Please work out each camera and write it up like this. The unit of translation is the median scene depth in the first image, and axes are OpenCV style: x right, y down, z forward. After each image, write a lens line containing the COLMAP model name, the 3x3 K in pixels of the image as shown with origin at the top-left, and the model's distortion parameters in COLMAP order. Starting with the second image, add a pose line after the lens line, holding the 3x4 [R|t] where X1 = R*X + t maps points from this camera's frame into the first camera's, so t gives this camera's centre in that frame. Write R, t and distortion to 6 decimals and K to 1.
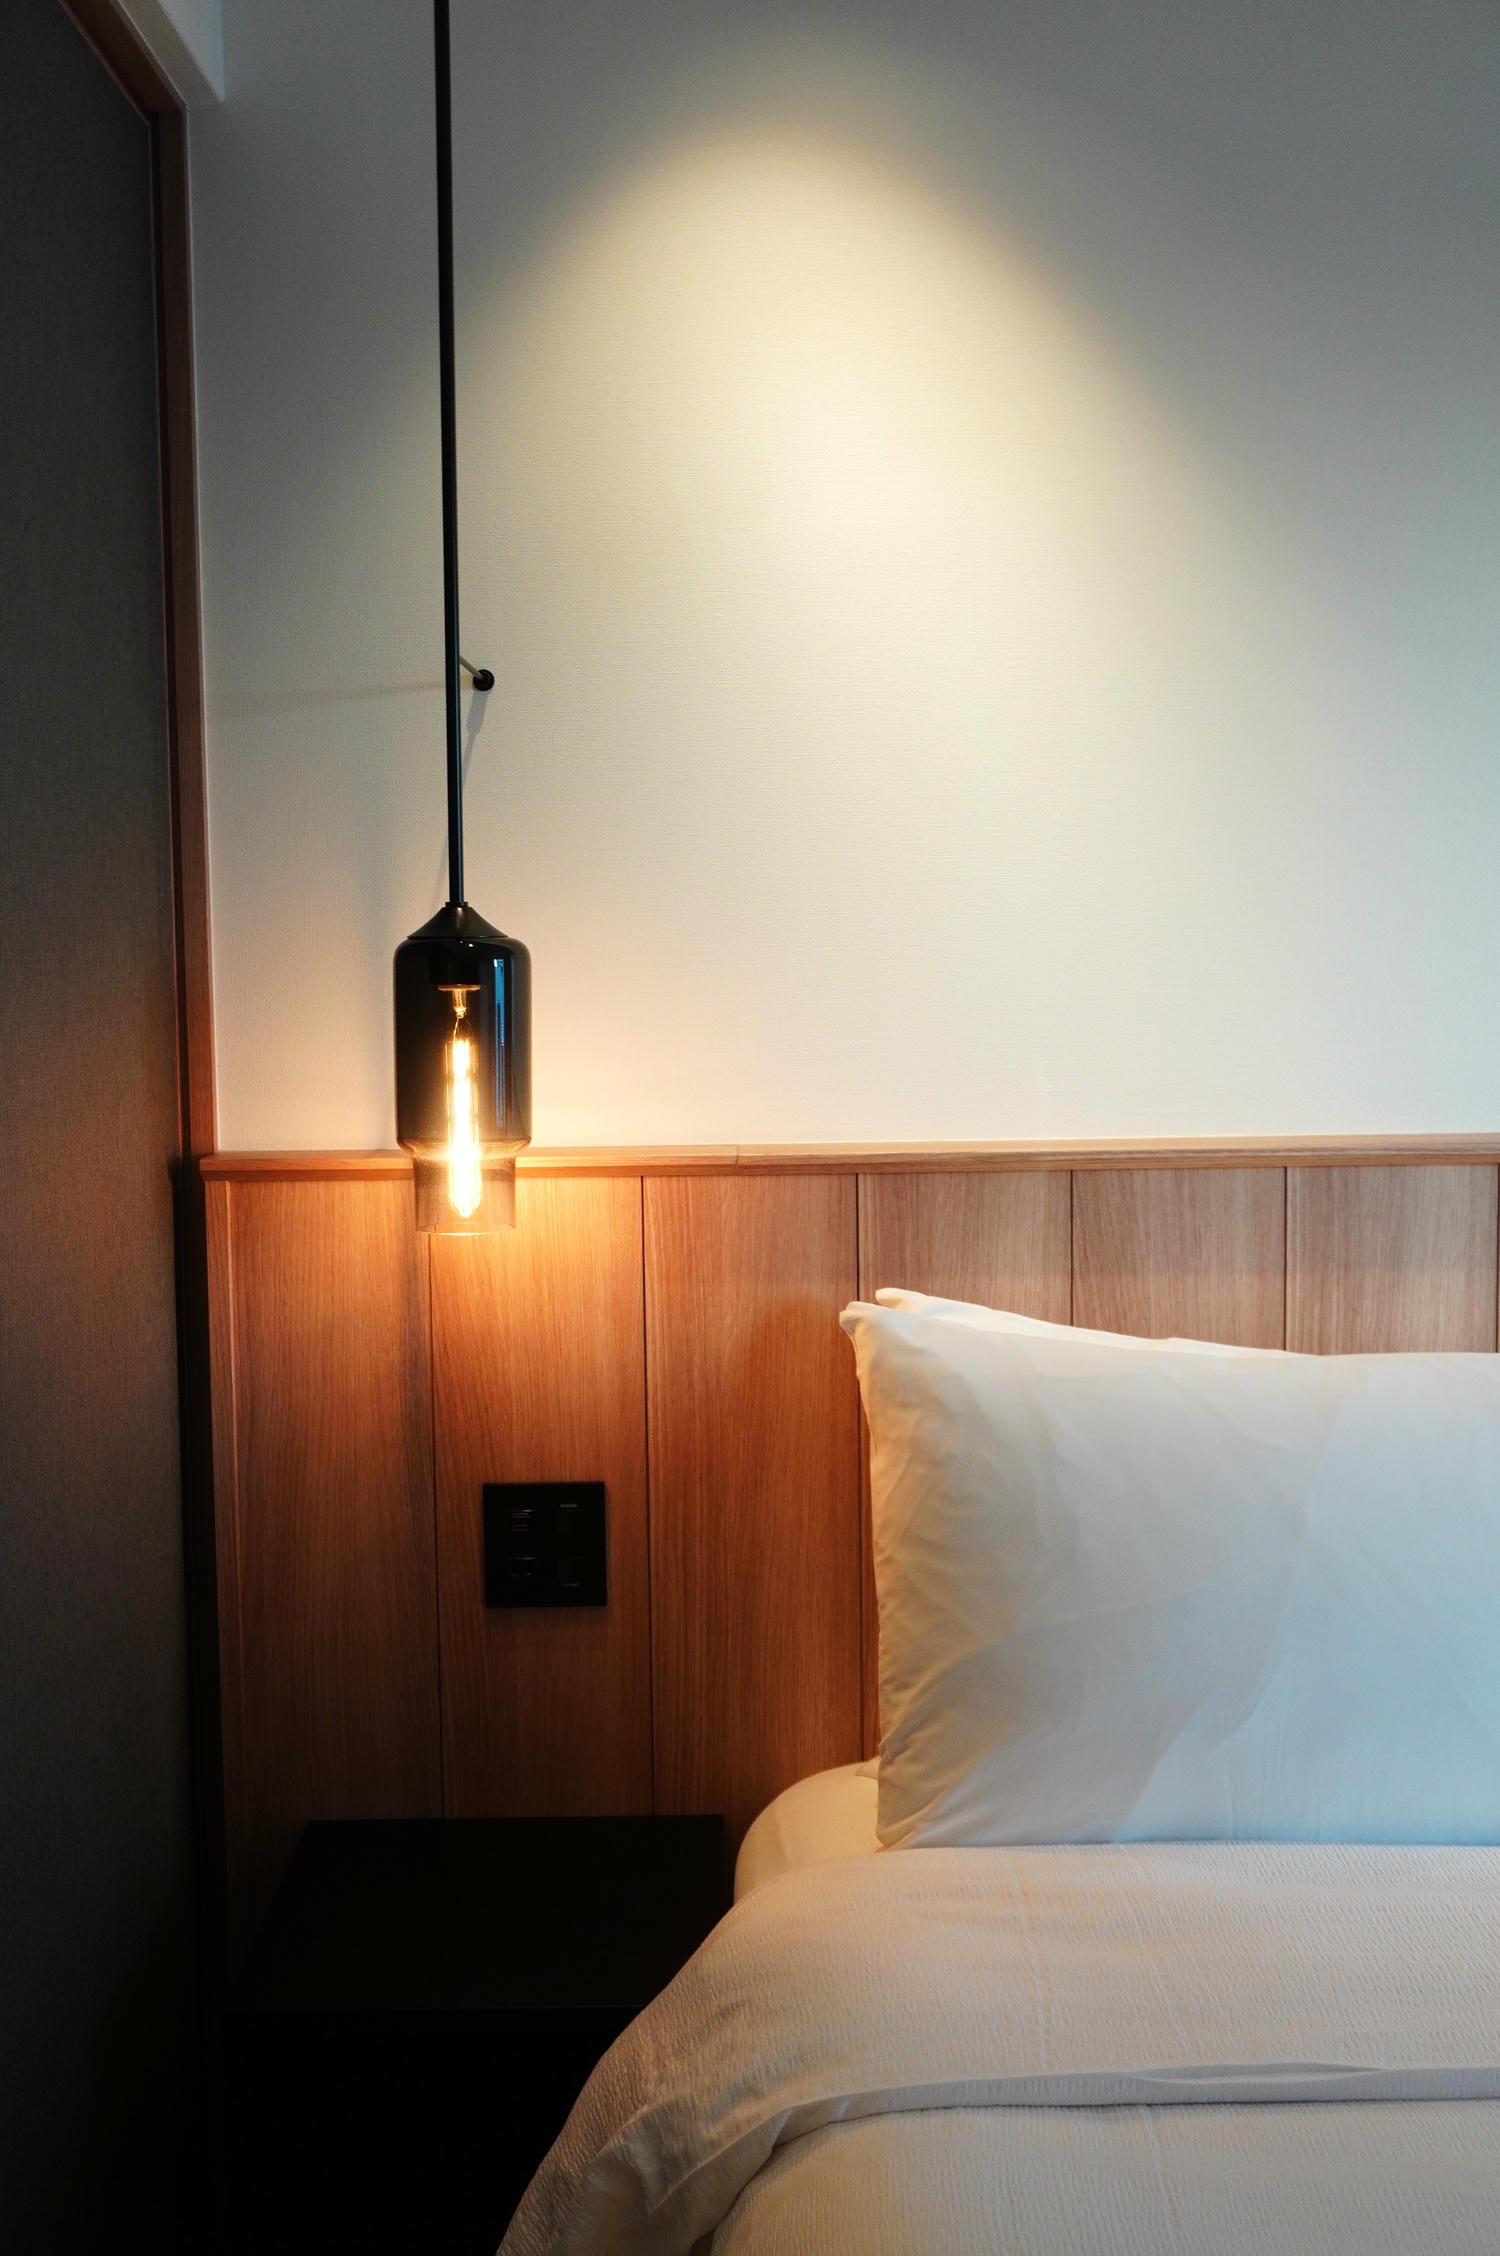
lens RADIAL K [[2298.2, 0, 750.0], [0, 2298.2, 1128.0], [0, 0, 1]] dist [-0.008136, -0.002843]
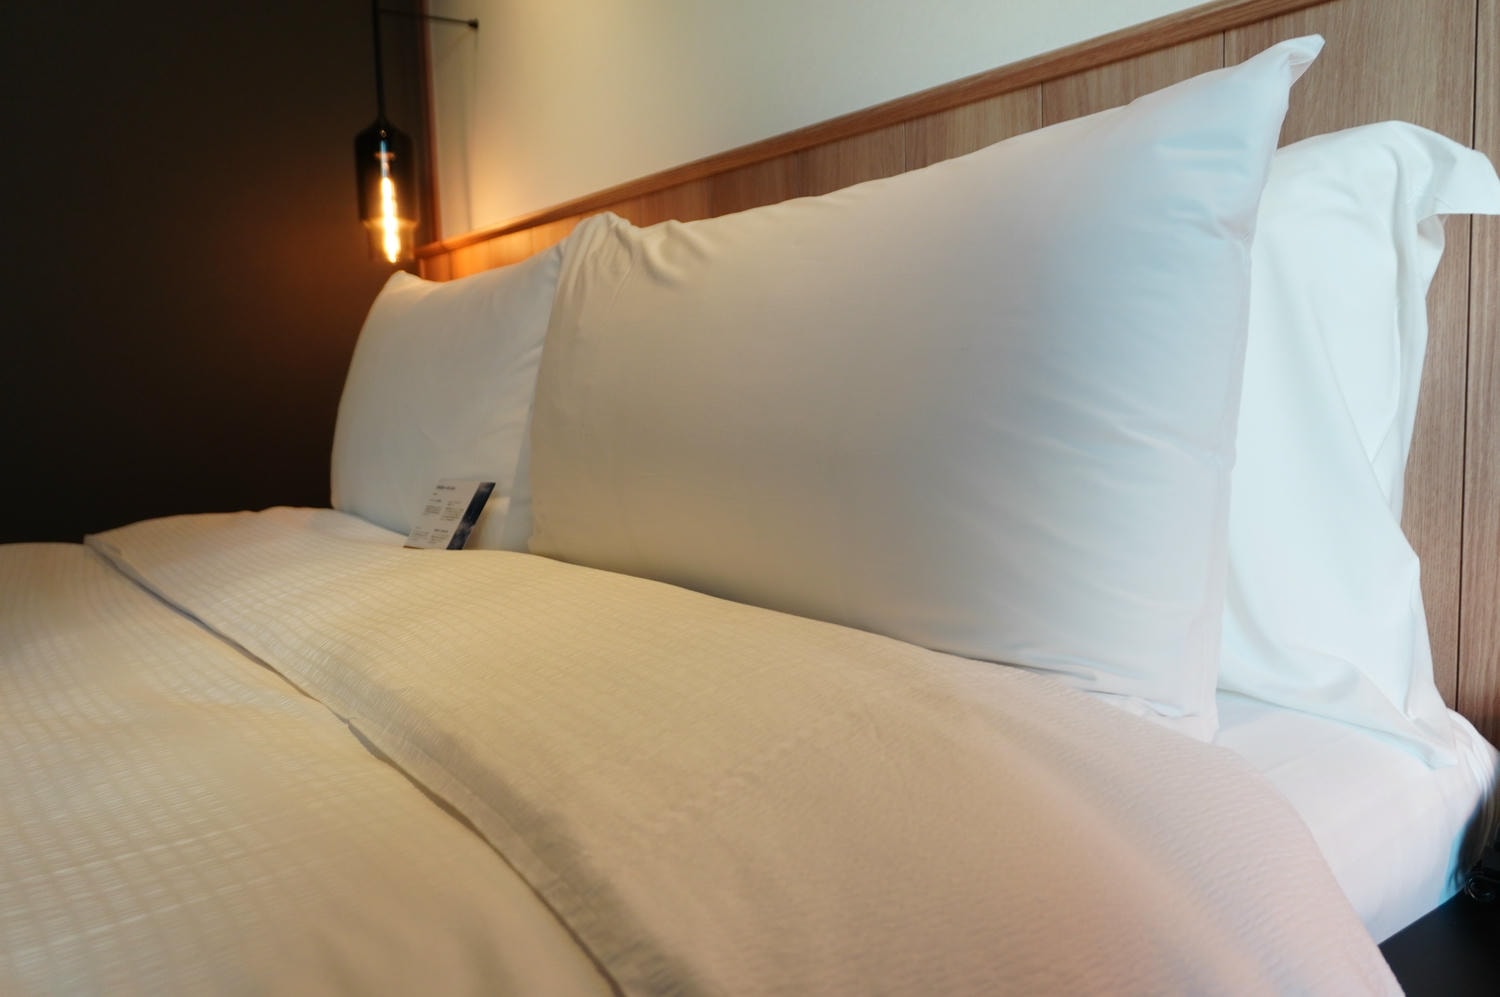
lens RADIAL K [[1159.7, 0, 719.5], [0, 1159.7, 491.4], [0, 0, 1]] dist [-0.013510, -0.003832]
pose [[0.542616, 0.080458, -0.836118, 0.998140], [-0.038437, 0.996738, 0.070970, 0.170017], [0.839101, -0.006372, 0.543939, 0.594776]]
